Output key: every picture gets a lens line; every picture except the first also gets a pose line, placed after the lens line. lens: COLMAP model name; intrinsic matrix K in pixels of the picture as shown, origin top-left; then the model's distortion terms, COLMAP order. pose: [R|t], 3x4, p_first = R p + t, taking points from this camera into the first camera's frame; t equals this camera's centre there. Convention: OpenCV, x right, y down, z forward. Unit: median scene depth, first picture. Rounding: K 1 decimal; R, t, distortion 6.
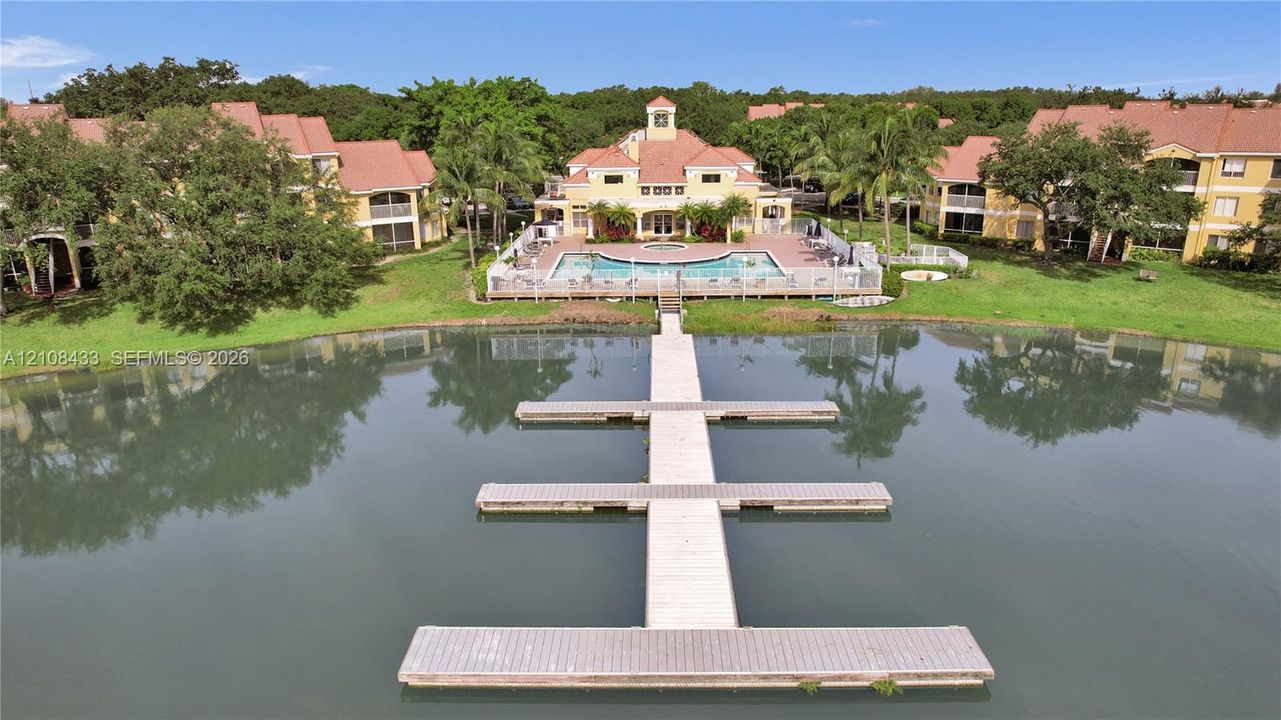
lens RADIAL K [[862.4, 0, 640.5], [0, 862.4, 360.0], [0, 0, 1]] dist [-0.044717, 0.001510]
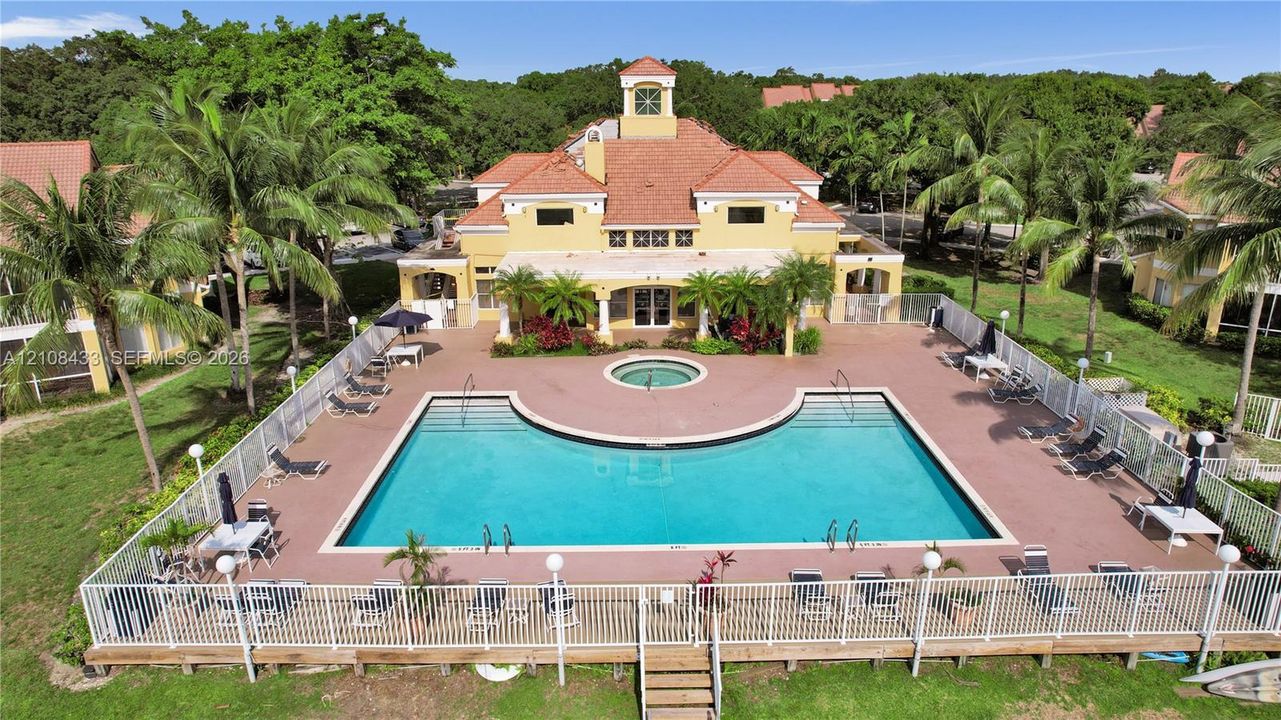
lens RADIAL K [[862.4, 0, 640.5], [0, 862.4, 360.0], [0, 0, 1]] dist [-0.044717, 0.001510]
pose [[0.999861, -0.002285, 0.016540, 0.010773], [0.002088, 0.999927, 0.011937, -0.131276], [-0.016566, -0.011900, 0.999792, 0.489239]]
